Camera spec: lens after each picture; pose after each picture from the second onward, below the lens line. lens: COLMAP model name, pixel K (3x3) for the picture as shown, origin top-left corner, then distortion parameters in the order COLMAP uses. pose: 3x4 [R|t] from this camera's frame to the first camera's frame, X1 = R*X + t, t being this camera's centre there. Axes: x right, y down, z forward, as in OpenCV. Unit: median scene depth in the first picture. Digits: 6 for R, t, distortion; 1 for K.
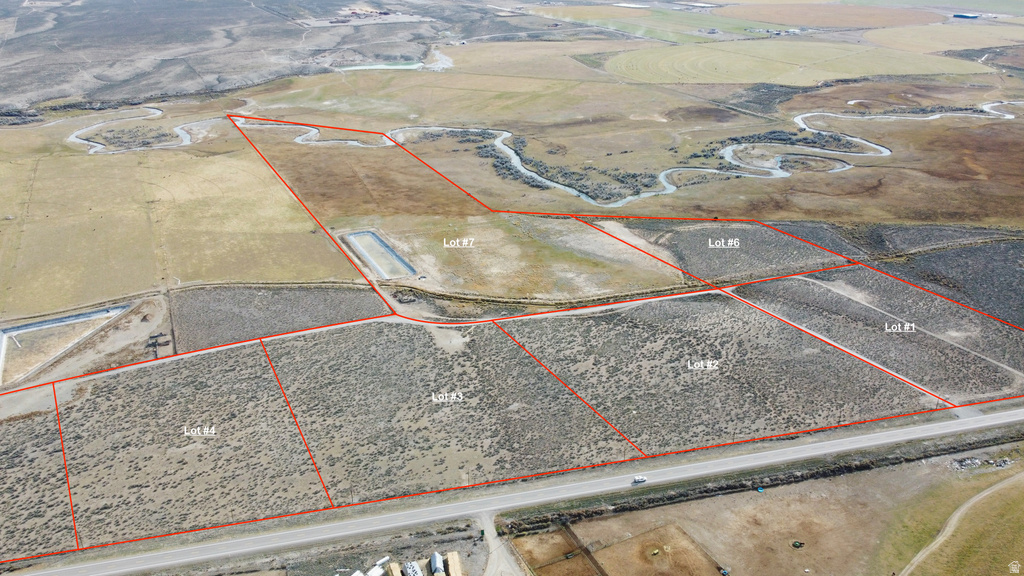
lens RADIAL K [[772.1, 0, 508.2], [0, 772.1, 286.8], [0, 0, 1]] dist [0.003842, -0.006807]
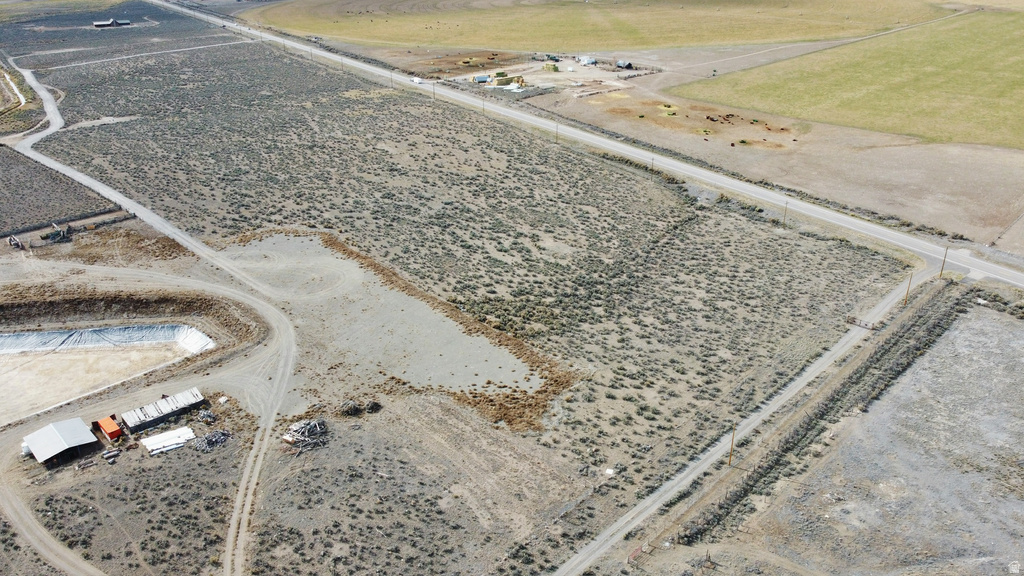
lens RADIAL K [[772.1, 0, 508.2], [0, 772.1, 286.8], [0, 0, 1]] dist [0.003842, -0.006807]
pose [[-0.321426, -0.386774, 0.864344, -0.903351], [0.393563, 0.775645, 0.493439, -0.026464], [-0.861274, 0.498778, -0.097093, 0.759858]]
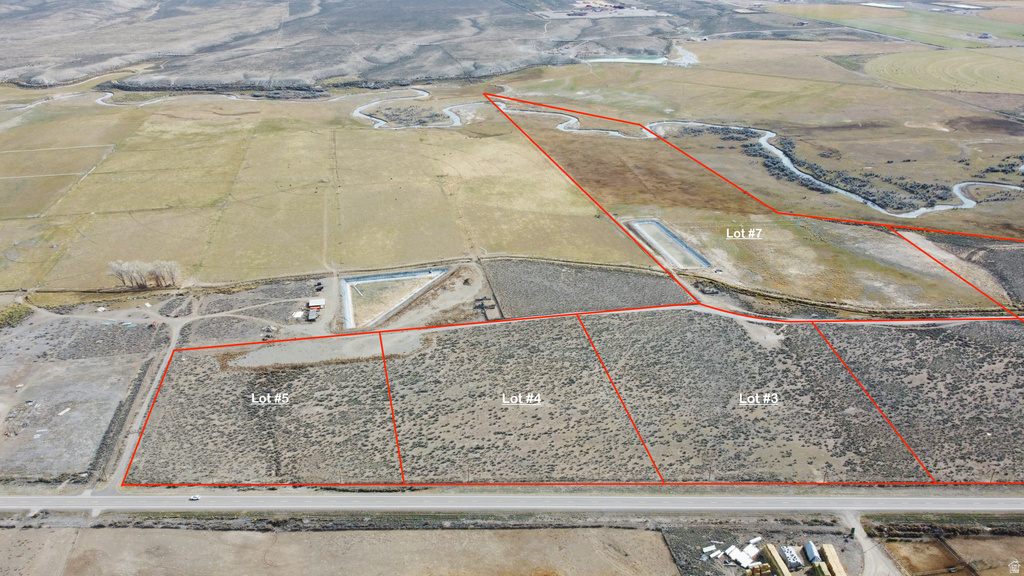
lens RADIAL K [[772.1, 0, 508.2], [0, 772.1, 286.8], [0, 0, 1]] dist [0.003842, -0.006807]
pose [[0.968891, 0.106011, -0.223635, -0.168583], [-0.104649, 0.994347, 0.017965, 0.021580], [0.224275, 0.005997, 0.974507, -0.042679]]
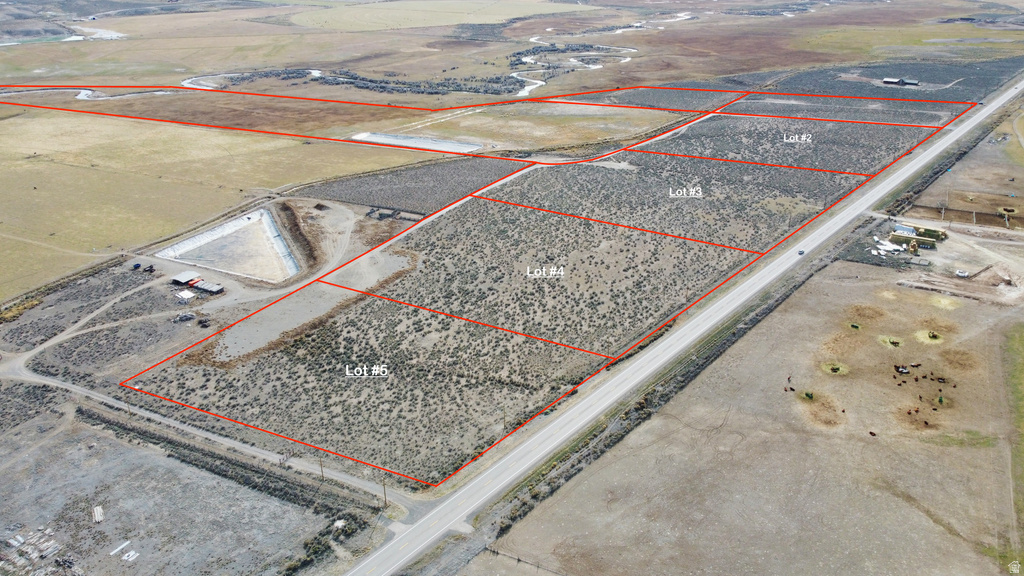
lens RADIAL K [[772.1, 0, 508.2], [0, 772.1, 286.8], [0, 0, 1]] dist [0.003842, -0.006807]
pose [[0.808245, -0.238475, 0.538395, -0.778971], [0.243814, 0.967796, 0.062656, 0.122407], [-0.535999, 0.080627, 0.840360, 0.166751]]
